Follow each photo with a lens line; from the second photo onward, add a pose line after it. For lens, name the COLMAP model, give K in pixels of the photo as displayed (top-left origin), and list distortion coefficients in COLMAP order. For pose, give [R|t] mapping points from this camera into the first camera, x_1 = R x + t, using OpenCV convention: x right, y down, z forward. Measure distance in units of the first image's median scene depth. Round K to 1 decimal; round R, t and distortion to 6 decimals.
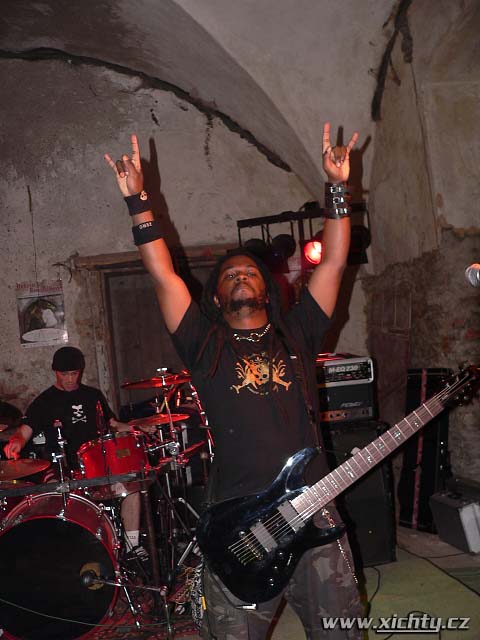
lens RADIAL K [[681.4, 0, 231.3], [0, 681.4, 323.5], [0, 0, 1]] dist [-0.213990, 0.227270]
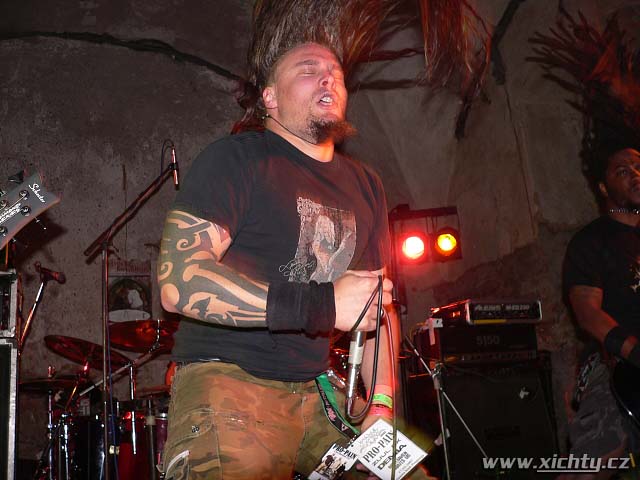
lens RADIAL K [[681.4, 0, 318.4], [0, 681.4, 228.3], [0, 0, 1]] dist [-0.213990, 0.227270]
pose [[0.975017, 0.084594, 0.205389, -0.233053], [-0.026427, 0.962252, -0.270874, 0.152798], [-0.220551, 0.258679, 0.940448, 0.029598]]
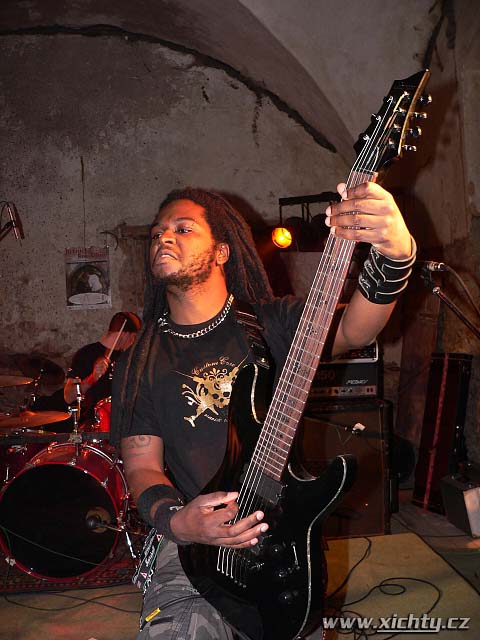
lens RADIAL K [[681.4, 0, 231.3], [0, 681.4, 323.5], [0, 0, 1]] dist [-0.213990, 0.227270]
pose [[0.993020, 0.060751, -0.101094, 0.055542], [-0.056599, 0.997451, 0.043446, -0.002919], [0.103476, -0.037421, 0.993928, -0.036493]]
